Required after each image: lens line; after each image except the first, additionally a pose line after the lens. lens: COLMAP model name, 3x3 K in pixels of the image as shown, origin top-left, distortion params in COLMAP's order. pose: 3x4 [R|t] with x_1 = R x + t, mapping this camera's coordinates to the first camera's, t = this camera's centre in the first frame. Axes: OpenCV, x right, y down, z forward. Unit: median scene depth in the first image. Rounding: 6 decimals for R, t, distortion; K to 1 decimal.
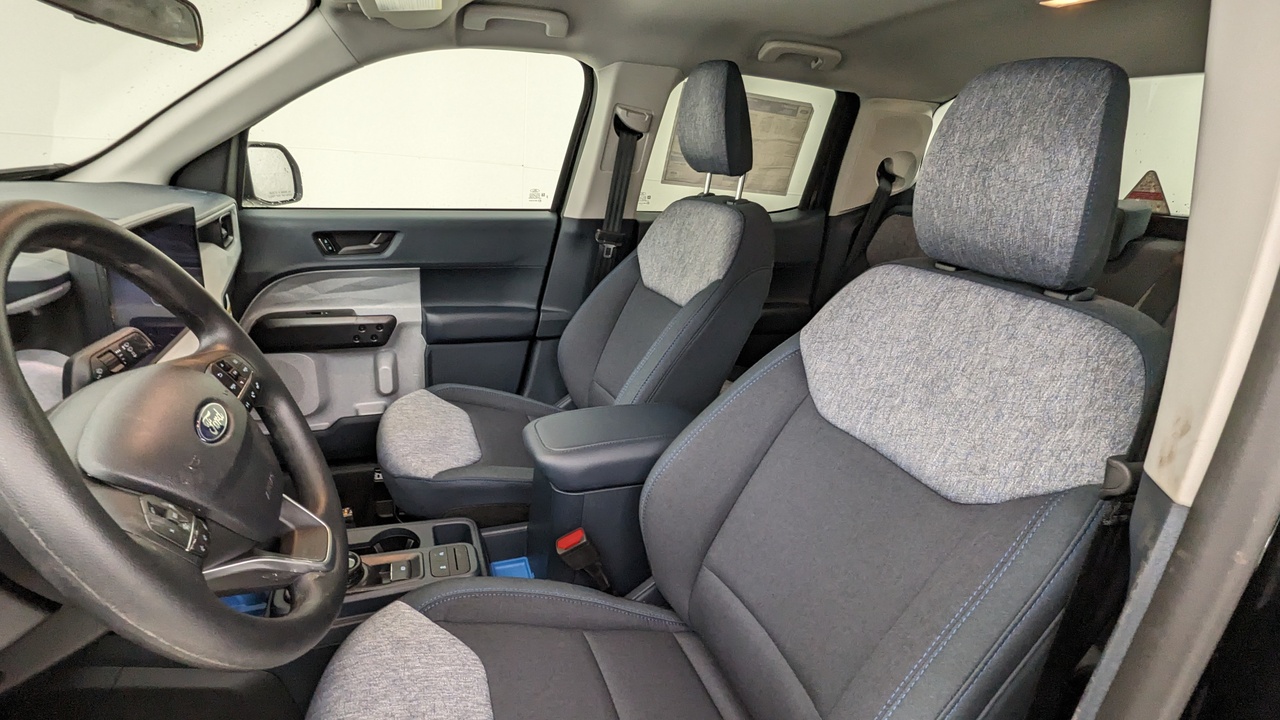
lens RADIAL K [[573.4, 0, 640.0], [0, 573.4, 360.0], [0, 0, 1]] dist [-0.000342, 0.000036]
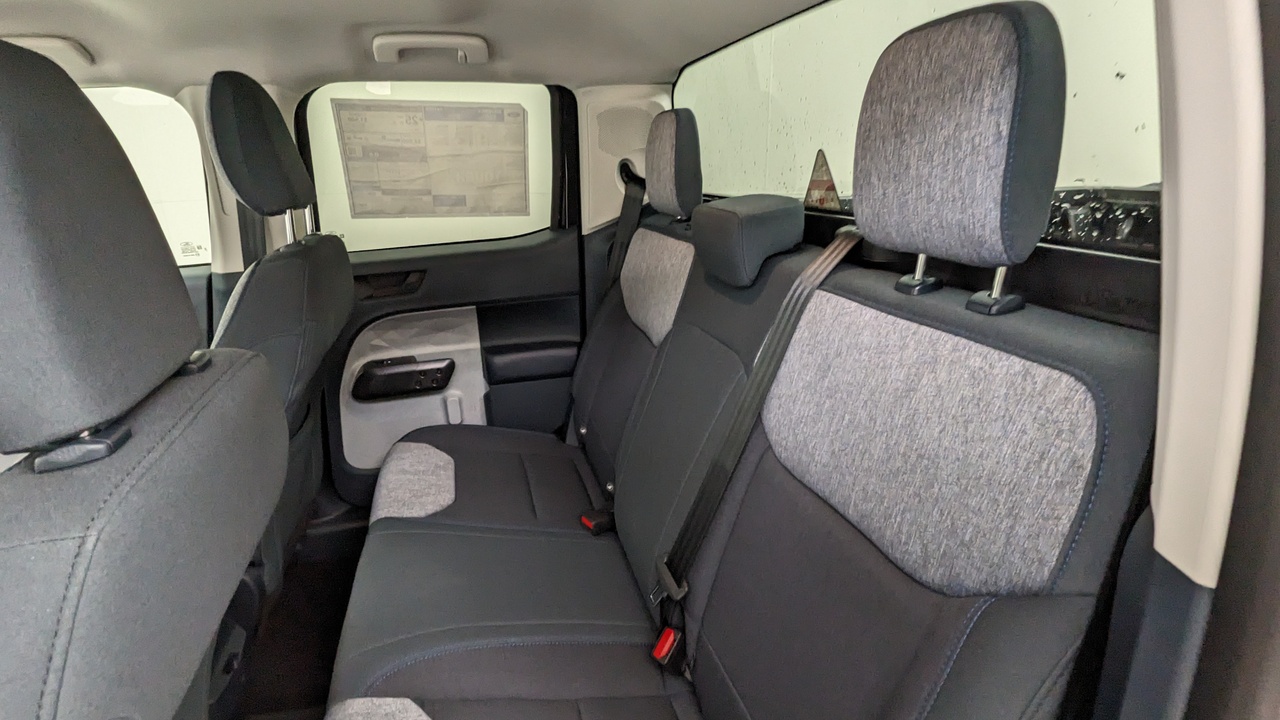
lens RADIAL K [[616.9, 0, 640.0], [0, 616.9, 360.0], [0, 0, 1]] dist [-0.002331, 0.000284]
pose [[0.992467, -0.083103, -0.090017, 0.502107], [0.078801, 0.995619, -0.050333, -0.022086], [0.093805, 0.042860, 0.994668, 0.145002]]
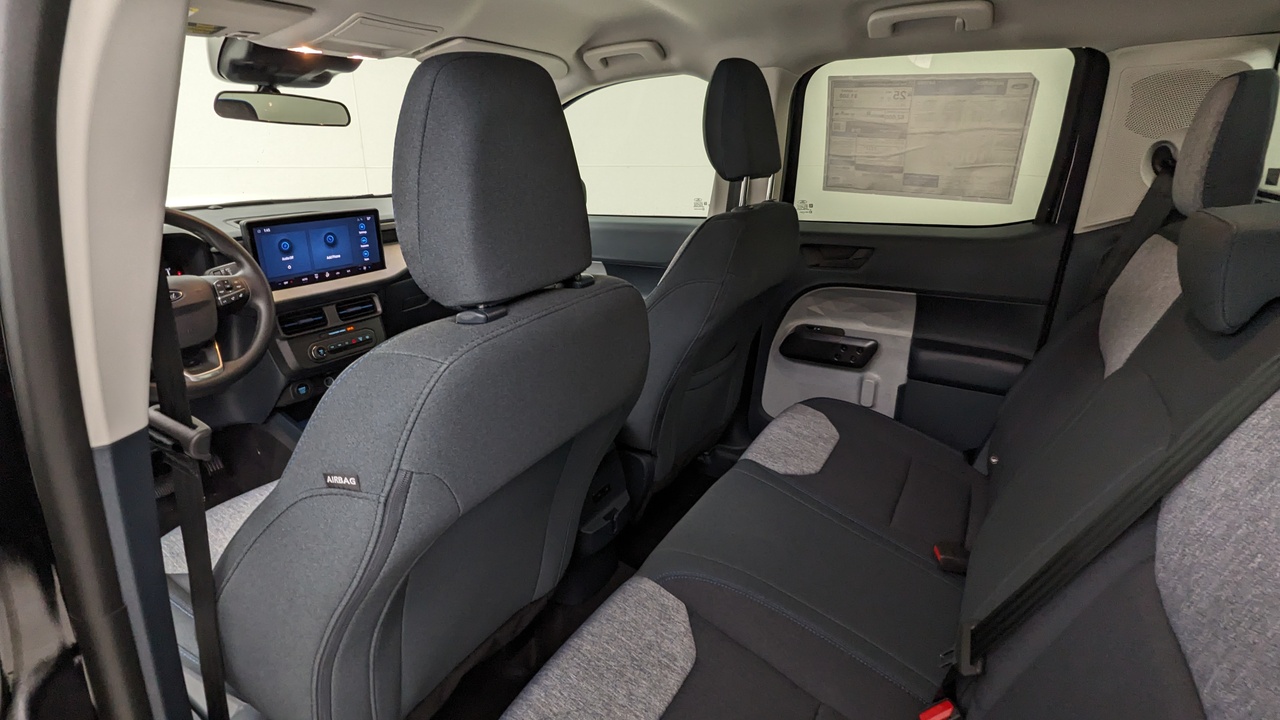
lens RADIAL K [[616.9, 0, 640.0], [0, 616.9, 360.0], [0, 0, 1]] dist [-0.002331, 0.000284]
pose [[0.631038, 0.180560, -0.754446, 0.610031], [-0.223786, 0.973561, 0.045819, -0.029192], [0.742772, 0.139921, 0.654760, 0.187844]]
